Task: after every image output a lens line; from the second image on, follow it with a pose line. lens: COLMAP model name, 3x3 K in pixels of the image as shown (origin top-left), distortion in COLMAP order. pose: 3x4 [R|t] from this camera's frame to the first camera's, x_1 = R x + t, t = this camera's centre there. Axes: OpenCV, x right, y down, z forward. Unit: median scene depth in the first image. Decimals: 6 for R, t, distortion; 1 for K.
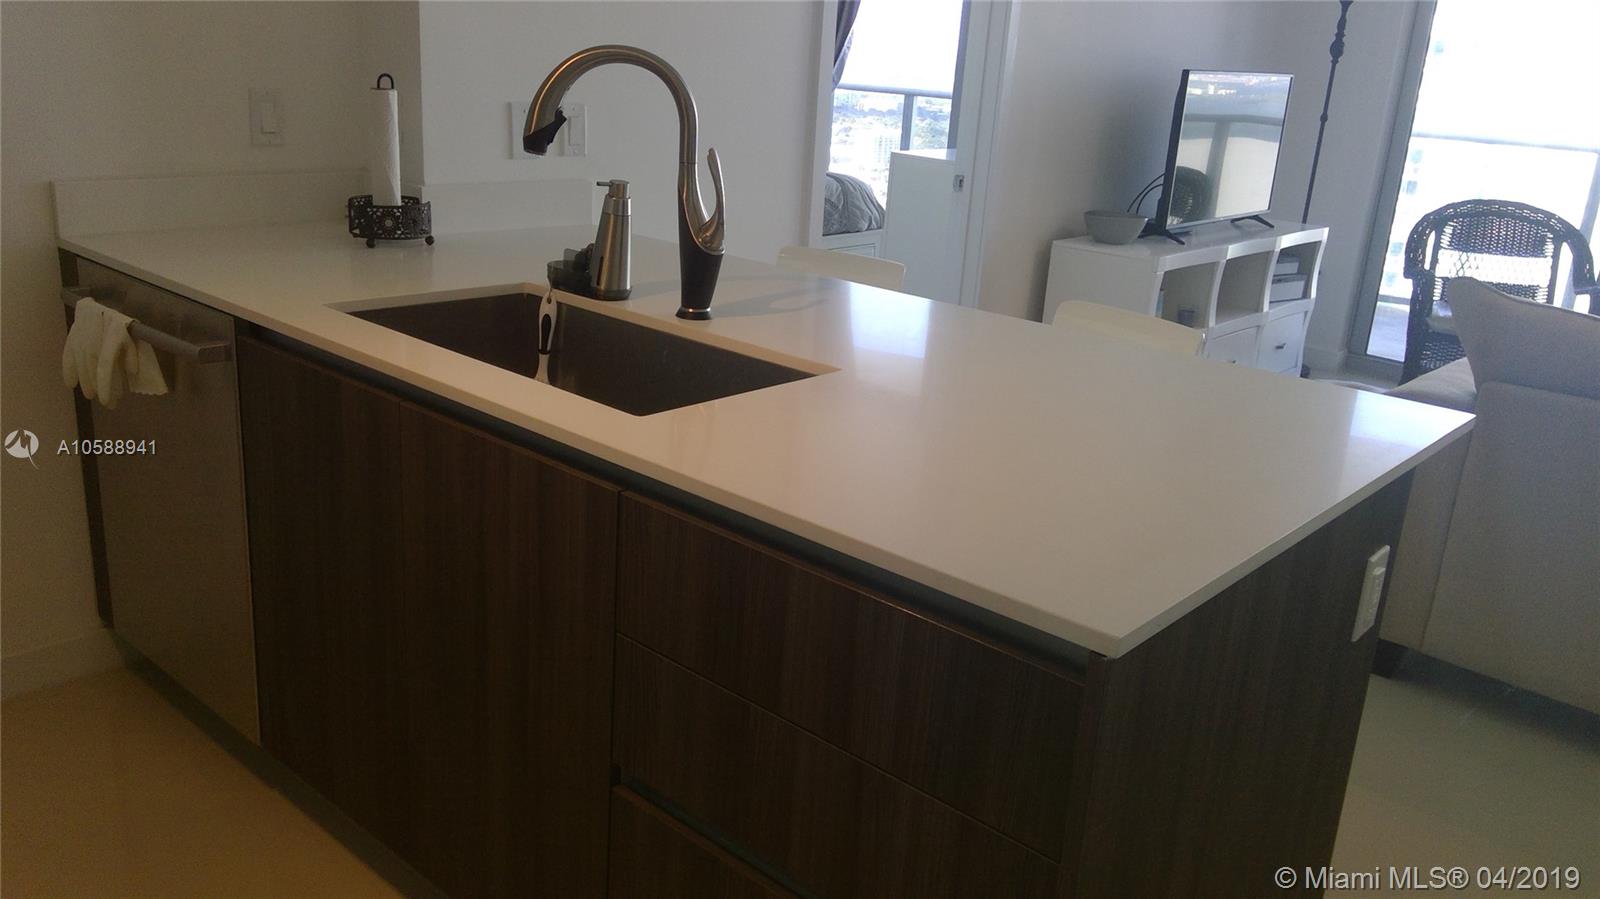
lens RADIAL K [[1250.3, 0, 798.9], [0, 1250.3, 446.8], [0, 0, 1]] dist [0.127016, -0.196164]
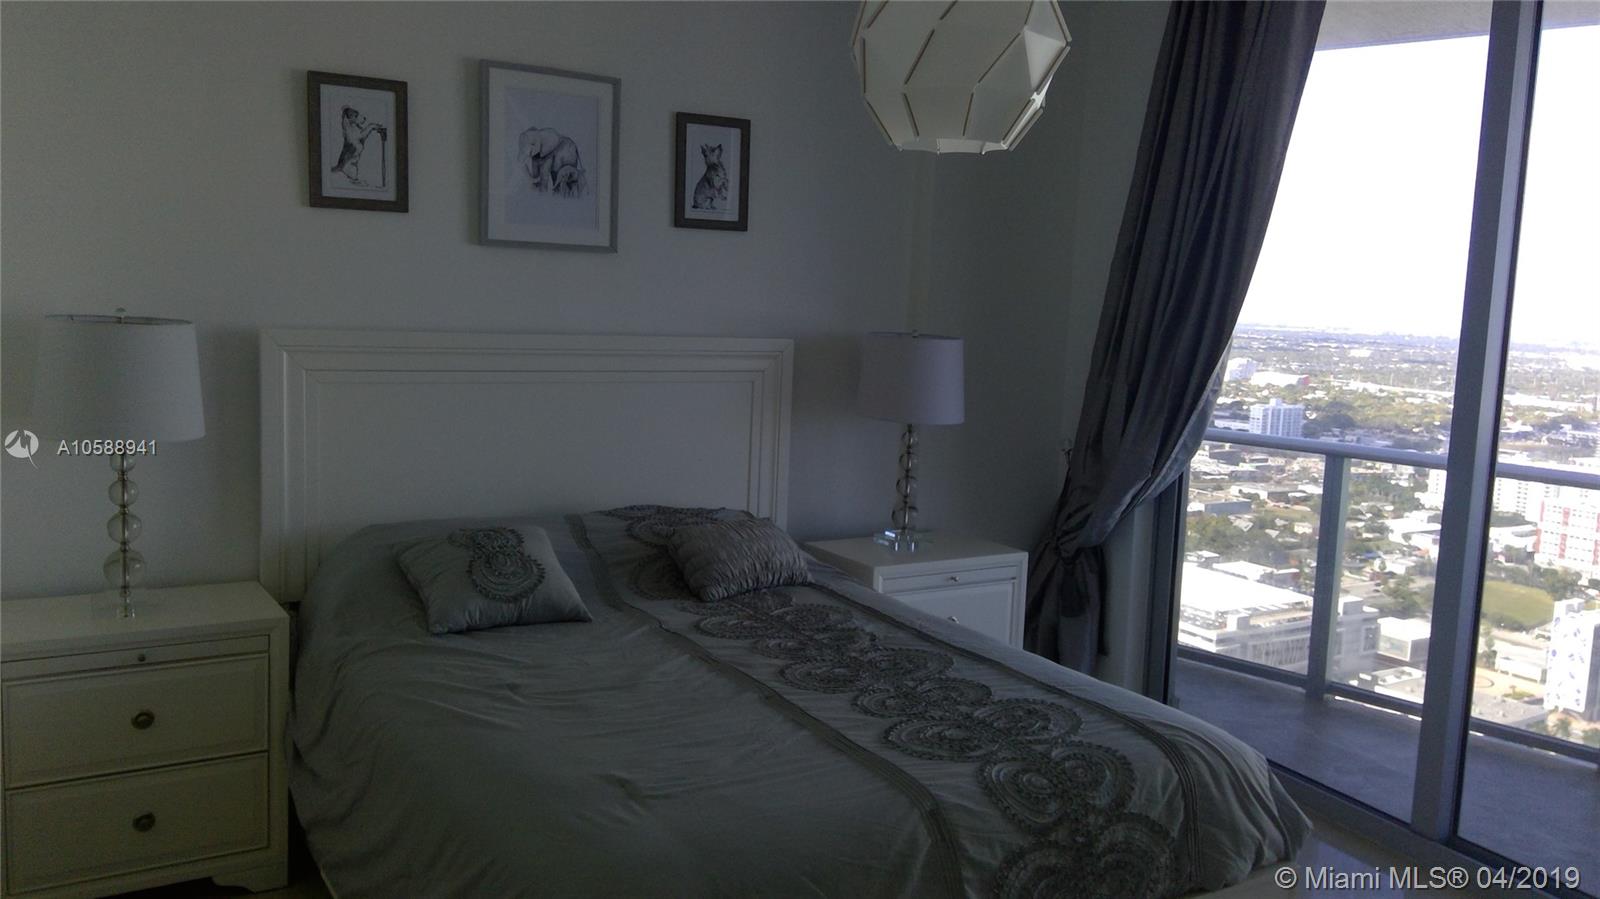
lens RADIAL K [[1250.3, 0, 784.2], [0, 1250.3, 430.7], [0, 0, 1]] dist [0.127016, -0.196164]
pose [[0.952781, 0.010773, -0.303467, 0.034973], [-0.078068, 0.974468, -0.210515, -0.214624], [0.293451, 0.224266, 0.929296, 0.559173]]
